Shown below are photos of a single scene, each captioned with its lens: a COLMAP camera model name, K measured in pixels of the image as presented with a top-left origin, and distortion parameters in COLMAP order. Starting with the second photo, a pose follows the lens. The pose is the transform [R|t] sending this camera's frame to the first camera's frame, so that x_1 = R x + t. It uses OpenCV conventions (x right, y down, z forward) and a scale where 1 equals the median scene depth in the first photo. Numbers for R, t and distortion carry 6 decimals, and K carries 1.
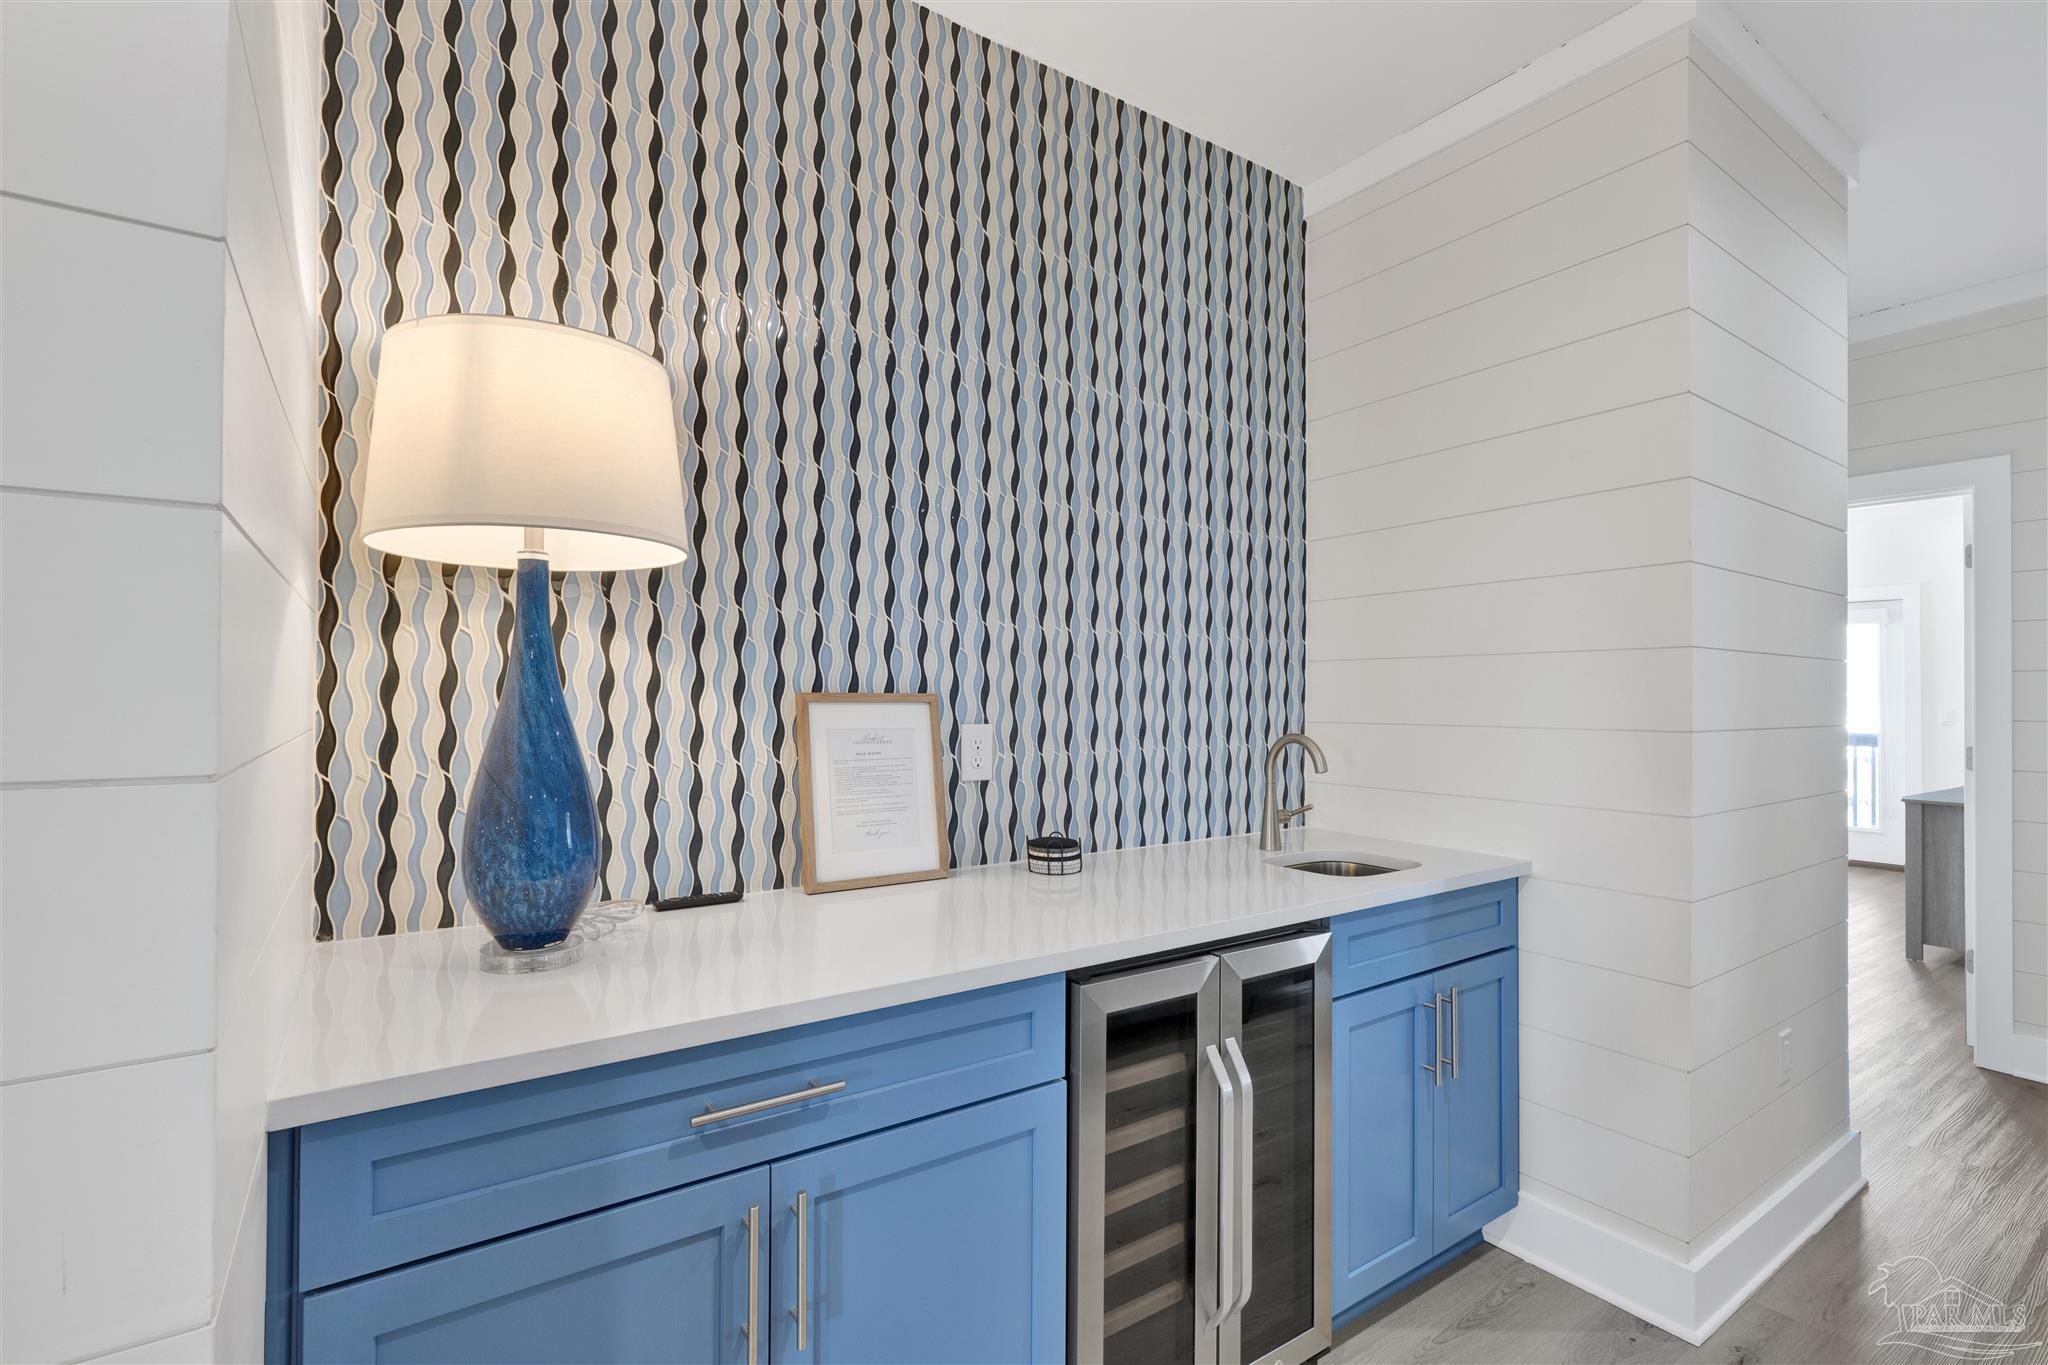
lens RADIAL K [[941.6, 0, 1029.4], [0, 941.6, 689.1], [0, 0, 1]] dist [-0.000003, 0.000016]
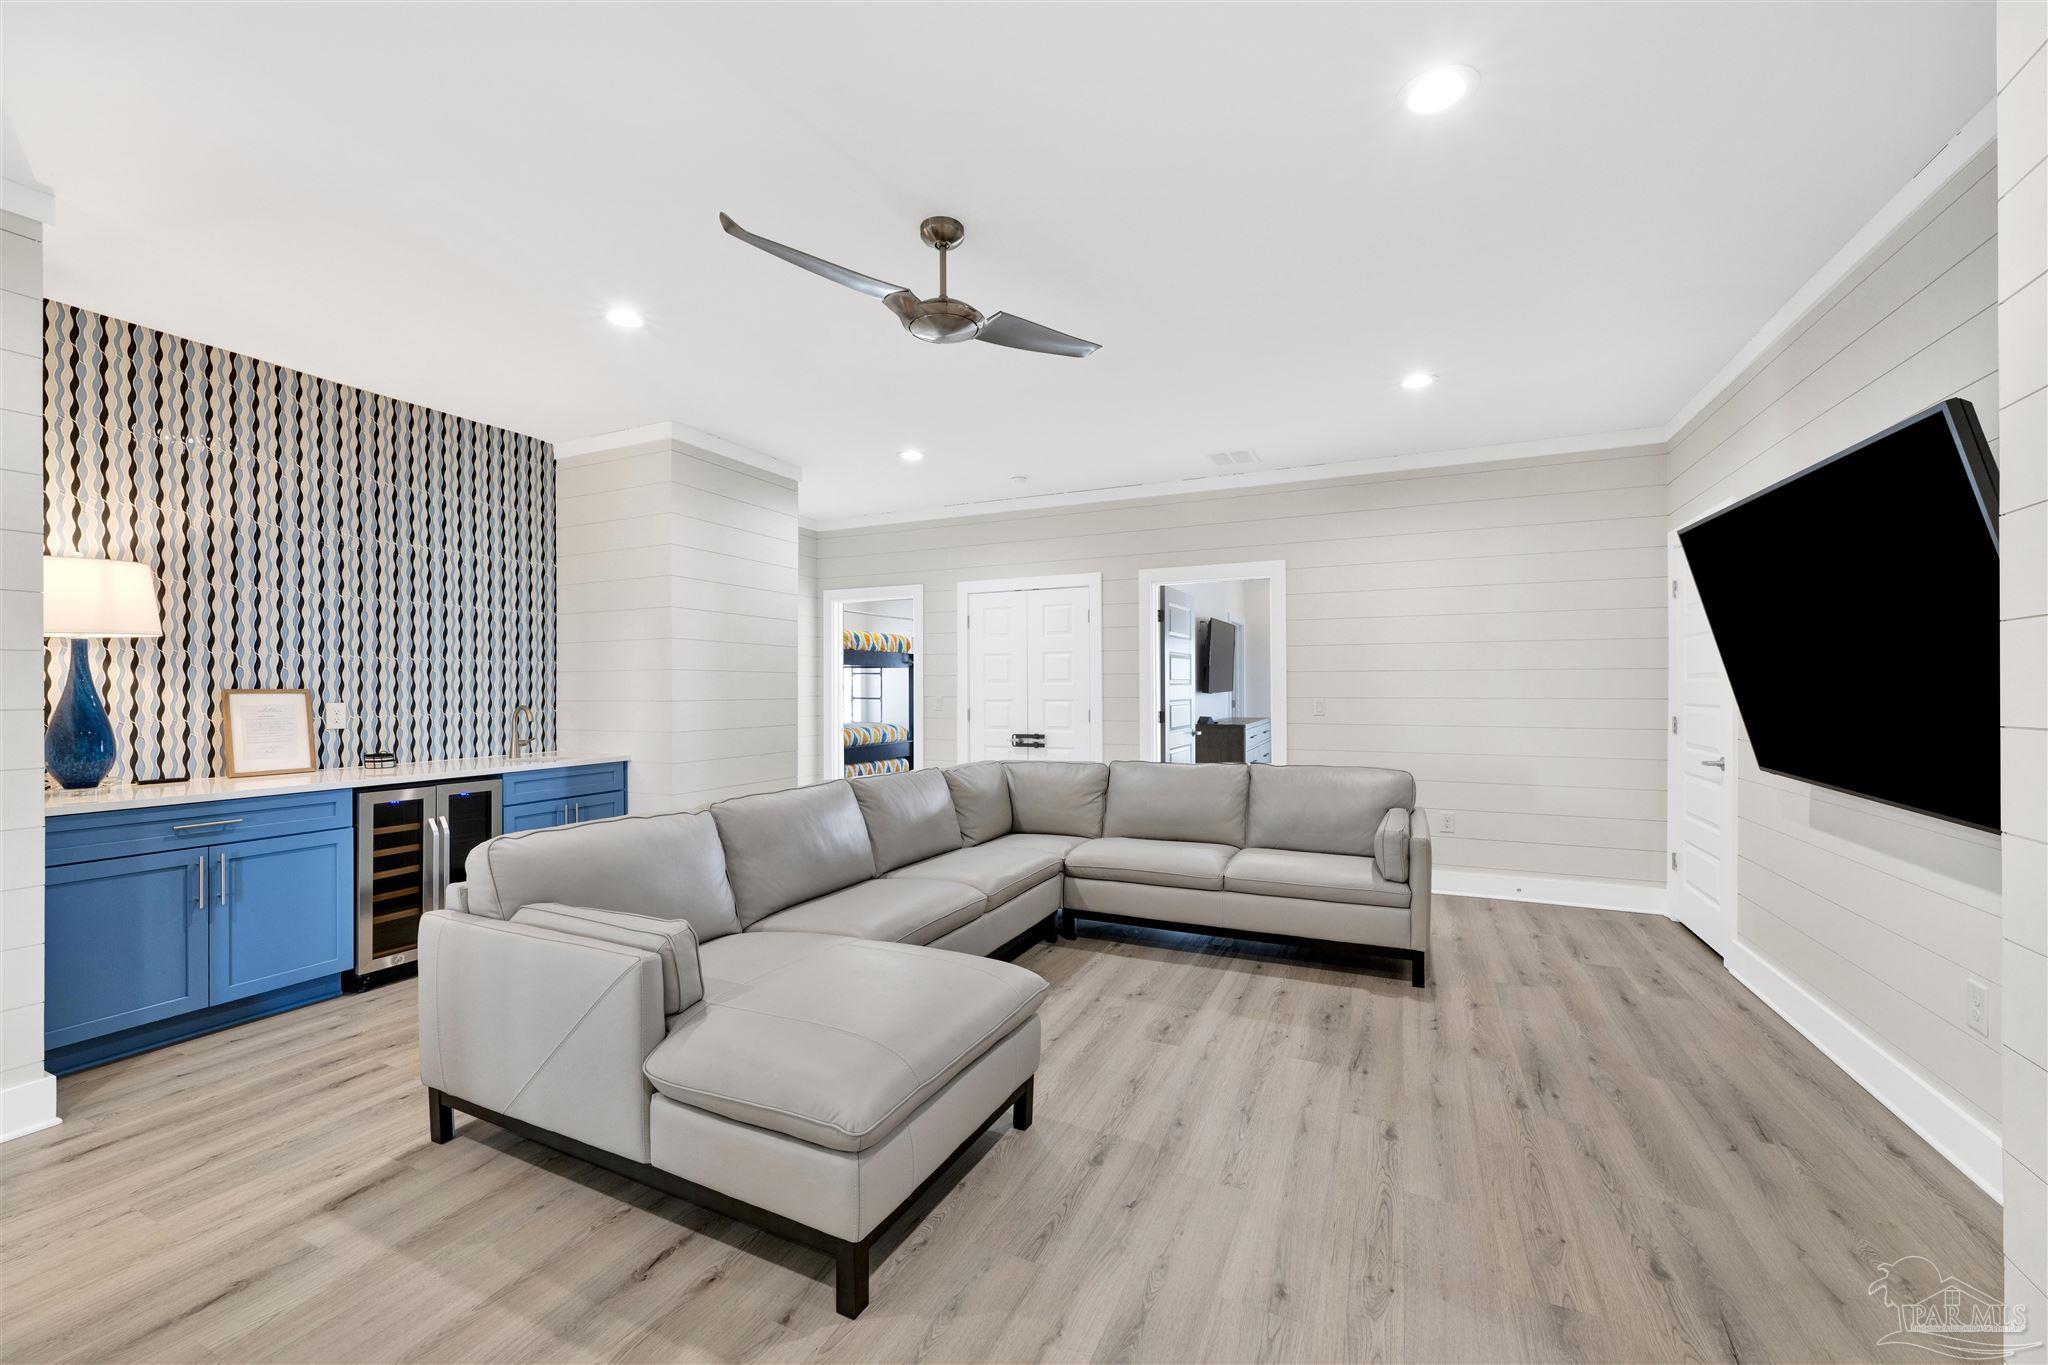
lens RADIAL K [[813.2, 0, 1021.0], [0, 813.2, 689.3], [0, 0, 1]] dist [0.003702, 0.000323]
pose [[0.867674, -0.005630, 0.497101, 0.425205], [-0.000786, 0.999919, 0.012696, -0.021734], [-0.497132, -0.011407, 0.867600, -1.584488]]
